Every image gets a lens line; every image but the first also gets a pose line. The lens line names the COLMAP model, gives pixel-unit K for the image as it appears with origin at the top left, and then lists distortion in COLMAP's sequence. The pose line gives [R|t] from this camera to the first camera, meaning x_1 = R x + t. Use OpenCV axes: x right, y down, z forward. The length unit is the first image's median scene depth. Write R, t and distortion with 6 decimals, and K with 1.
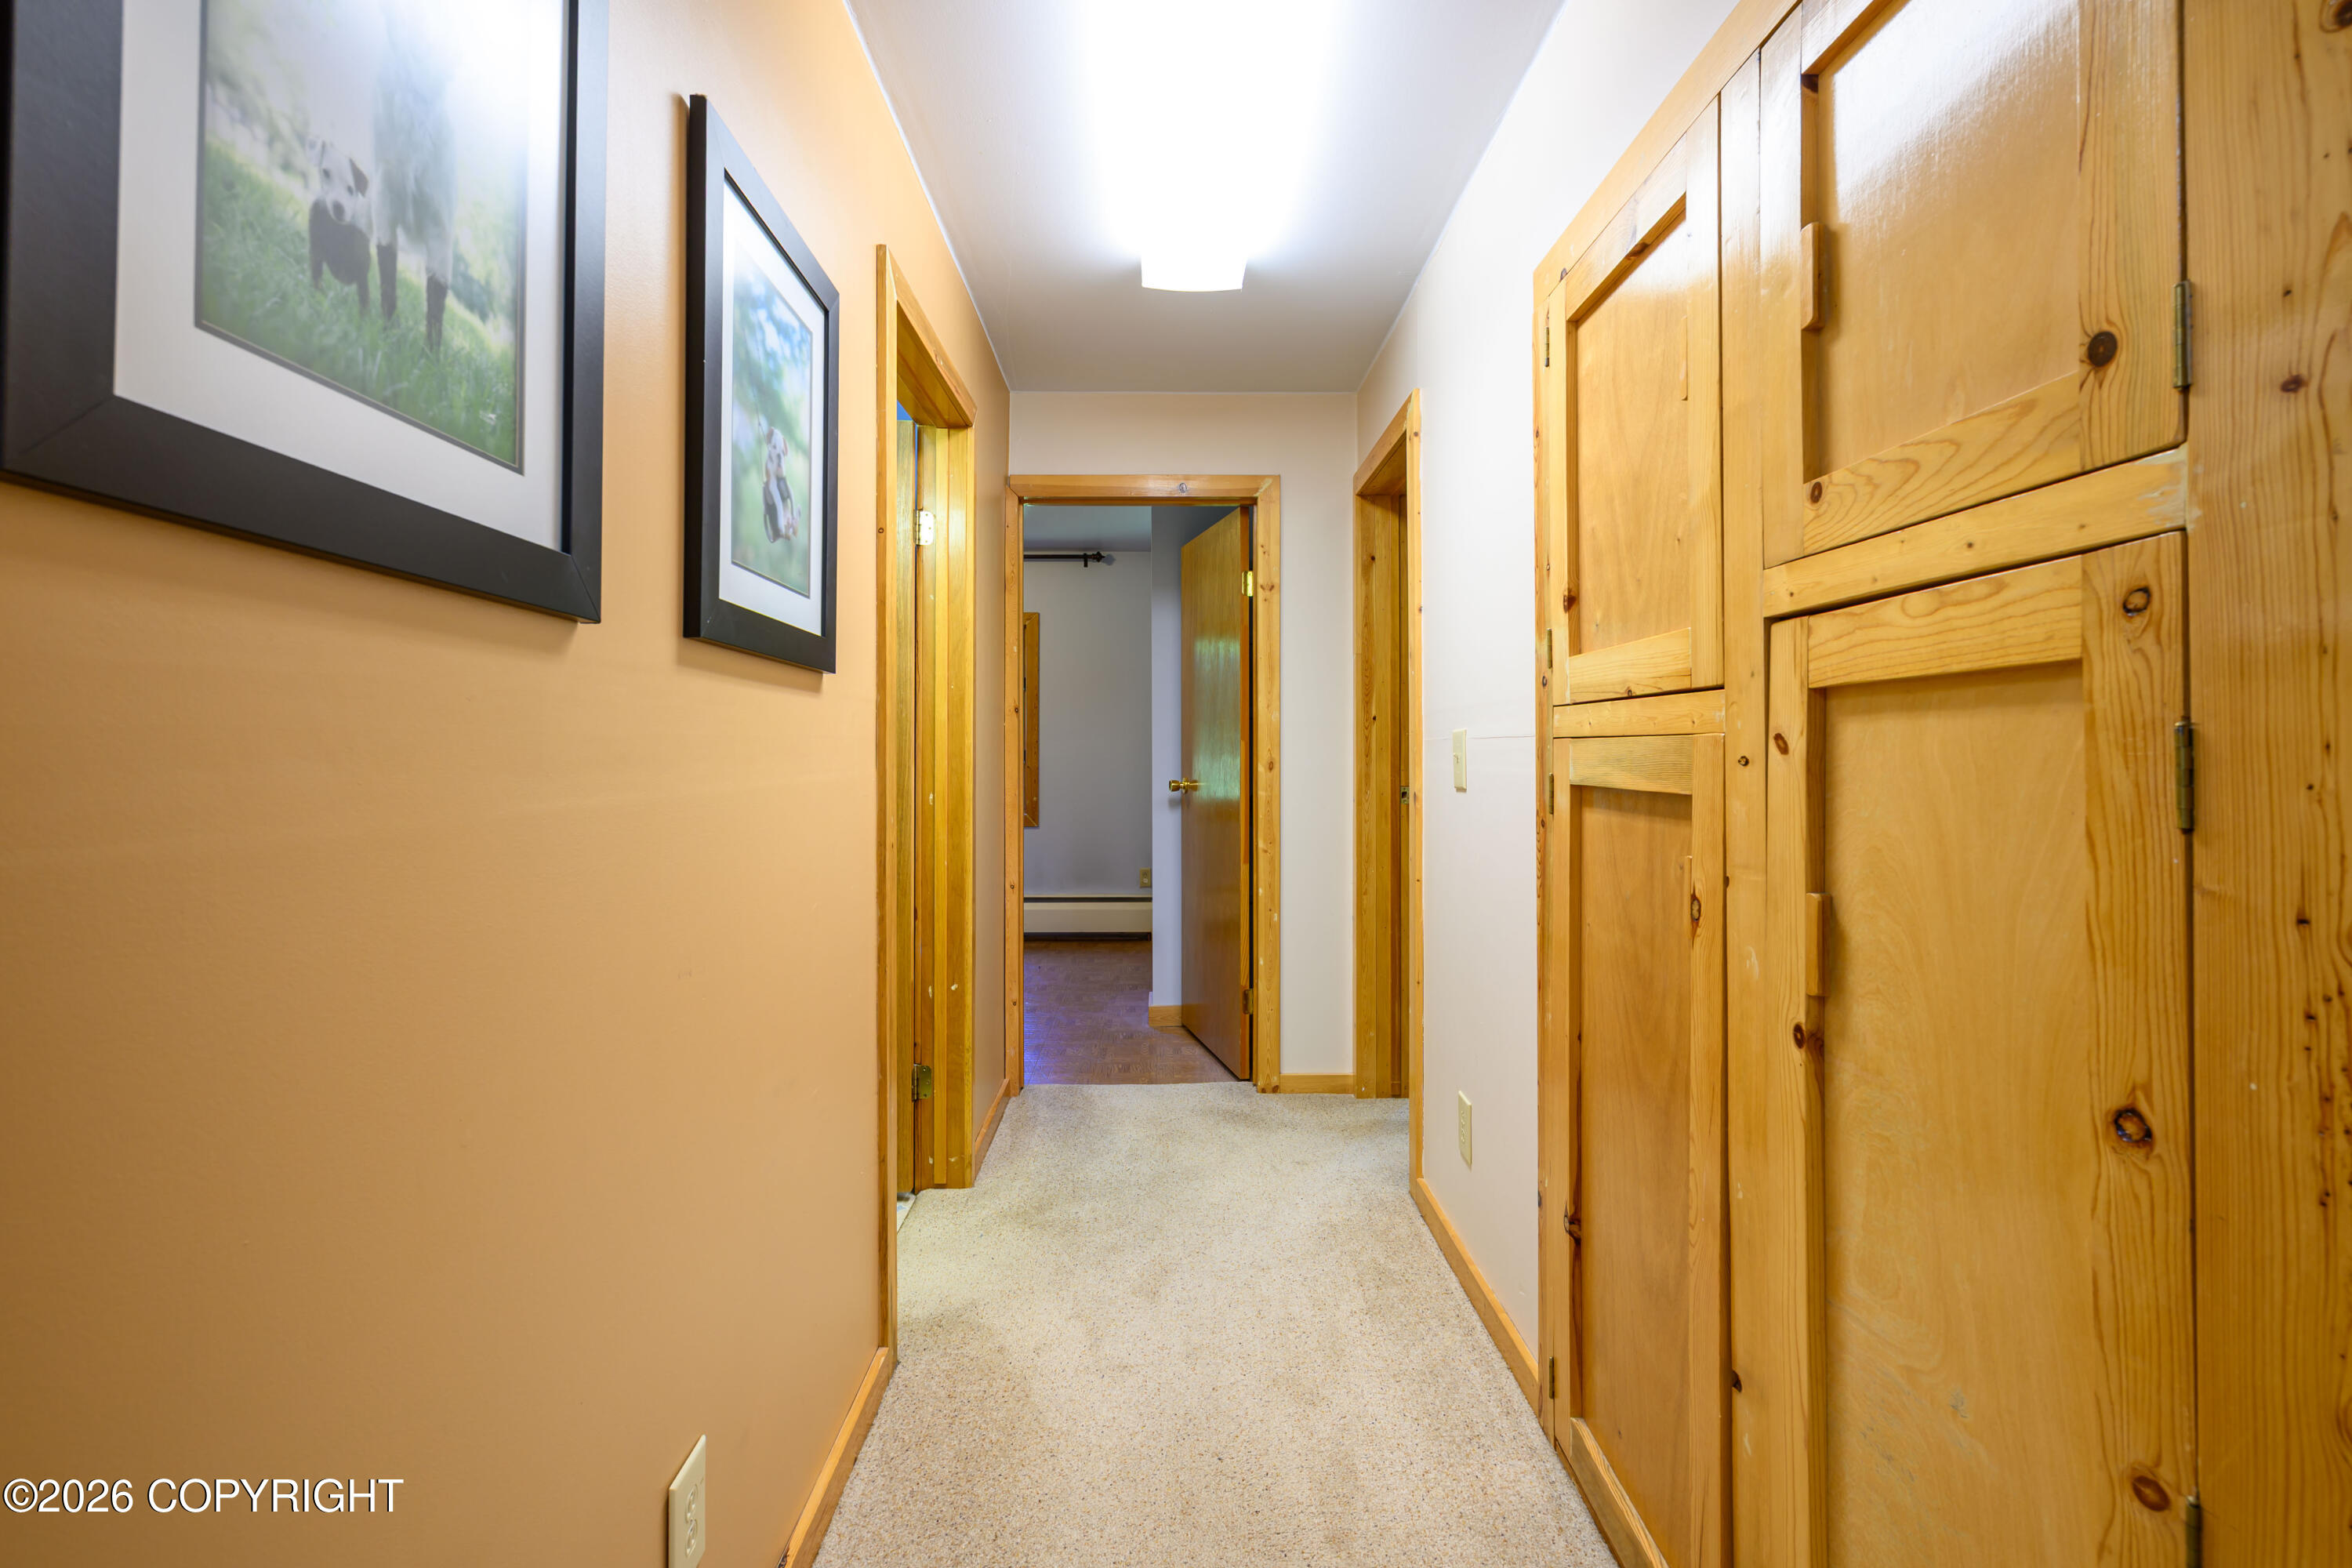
lens RADIAL K [[1059.4, 0, 1176.0], [0, 1059.4, 730.4], [0, 0, 1]] dist [-0.008897, -0.000447]
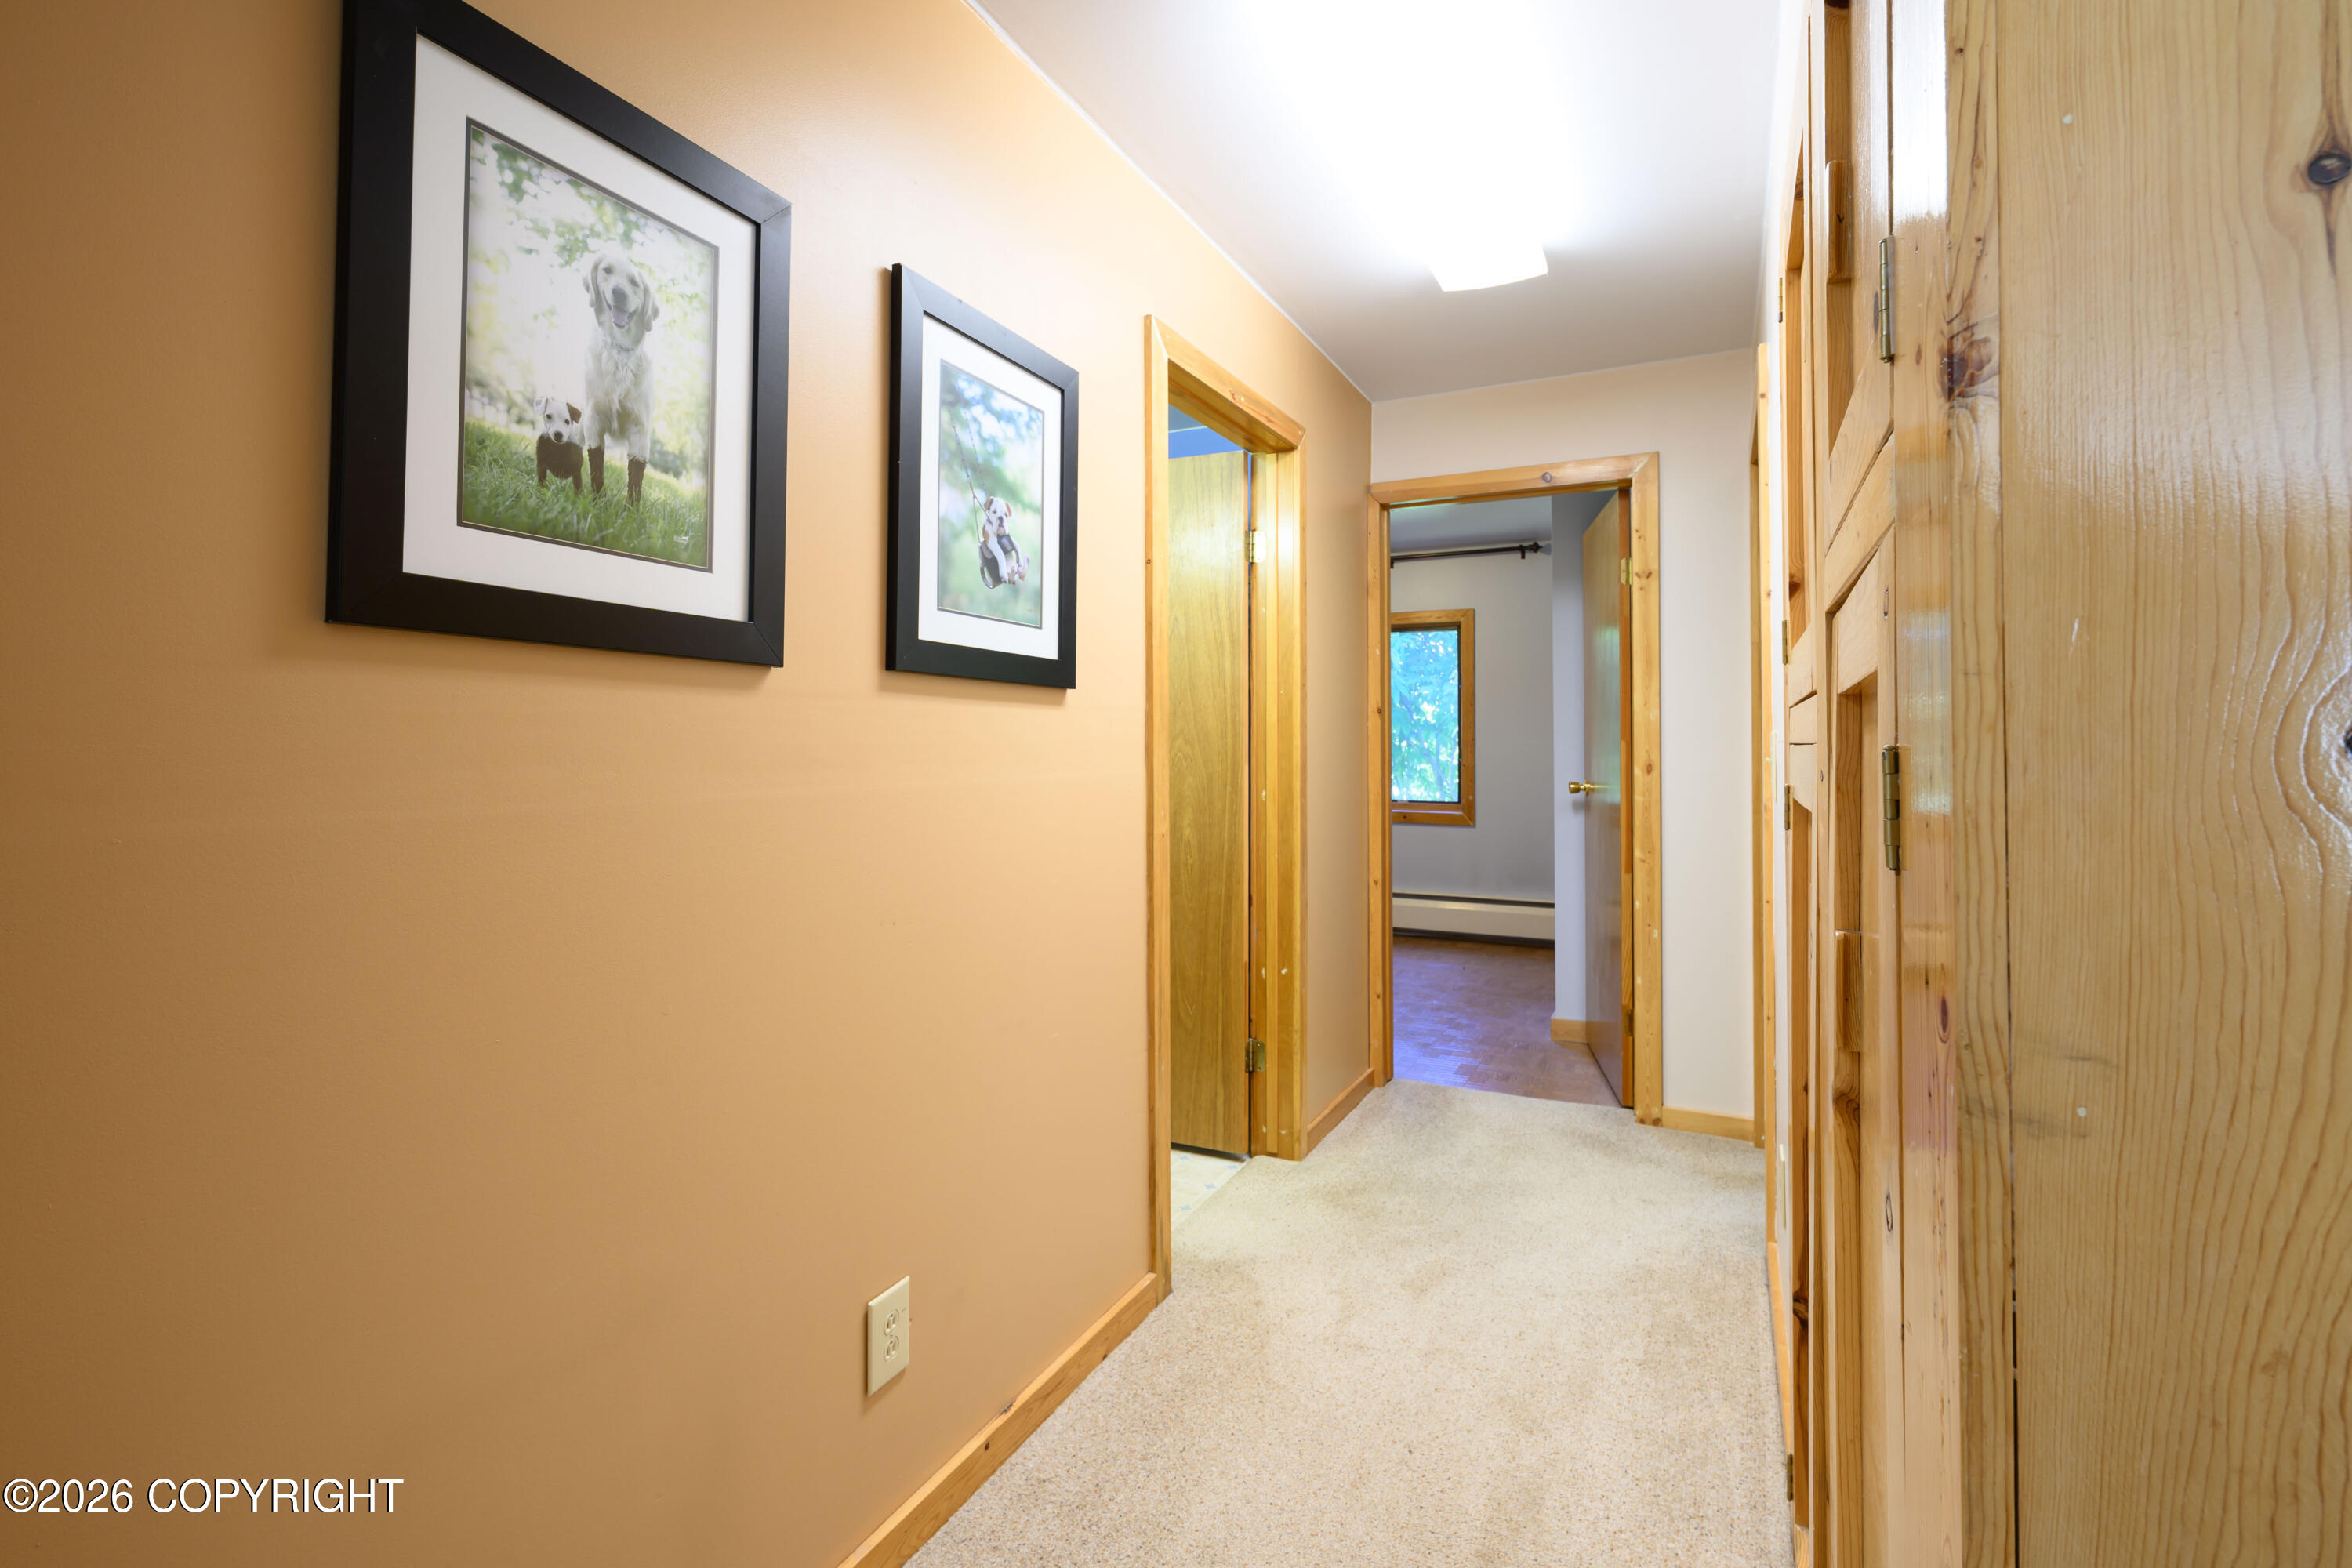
lens RADIAL K [[1066.1, 0, 1180.2], [0, 1066.1, 715.5], [0, 0, 1]] dist [-0.013511, 0.000612]
pose [[0.884883, -0.009055, -0.465725, 0.291525], [0.004708, 0.999934, -0.010496, -0.008801], [0.465789, 0.007095, 0.884867, -0.011199]]
